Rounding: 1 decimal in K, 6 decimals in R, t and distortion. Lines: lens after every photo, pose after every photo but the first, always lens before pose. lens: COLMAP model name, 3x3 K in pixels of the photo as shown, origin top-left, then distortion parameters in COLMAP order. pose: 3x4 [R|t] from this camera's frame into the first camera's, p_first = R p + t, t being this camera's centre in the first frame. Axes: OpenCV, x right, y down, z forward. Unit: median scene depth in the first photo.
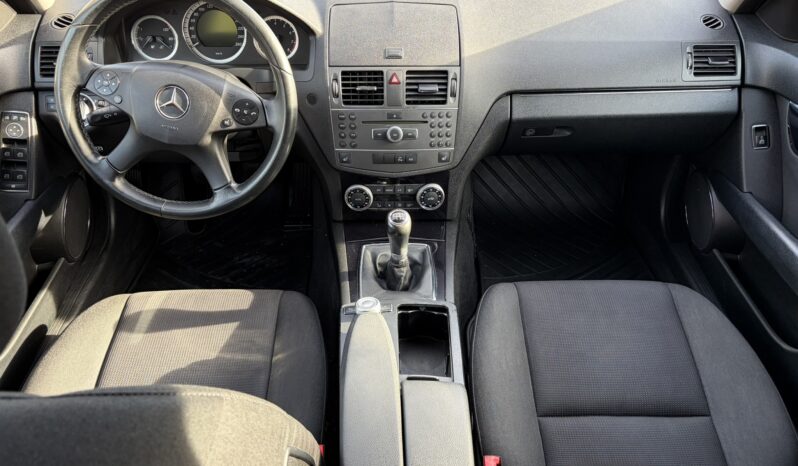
lens RADIAL K [[615.8, 0, 399.0], [0, 615.8, 233.0], [0, 0, 1]] dist [0.035147, -0.002725]
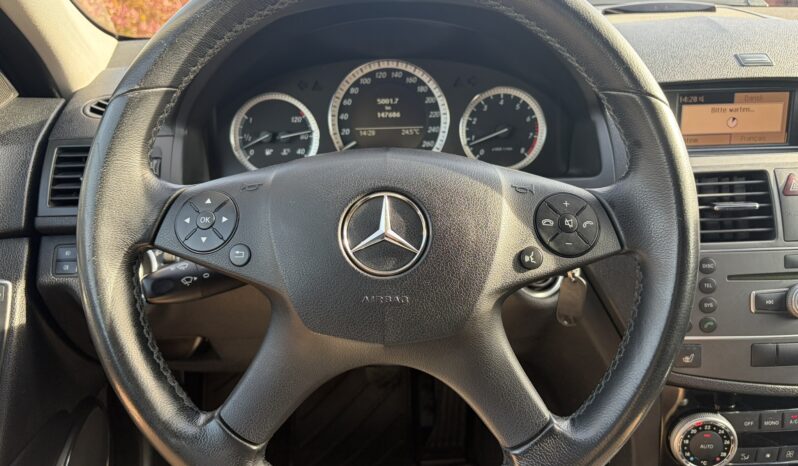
lens RADIAL K [[577.3, 0, 401.3], [0, 577.3, 256.9], [0, 0, 1]] dist [-0.010062, -0.003889]
pose [[0.999543, -0.028615, 0.009765, -0.305648], [0.030102, 0.972044, -0.232862, -0.100289], [-0.002829, 0.233050, 0.972461, 0.570740]]
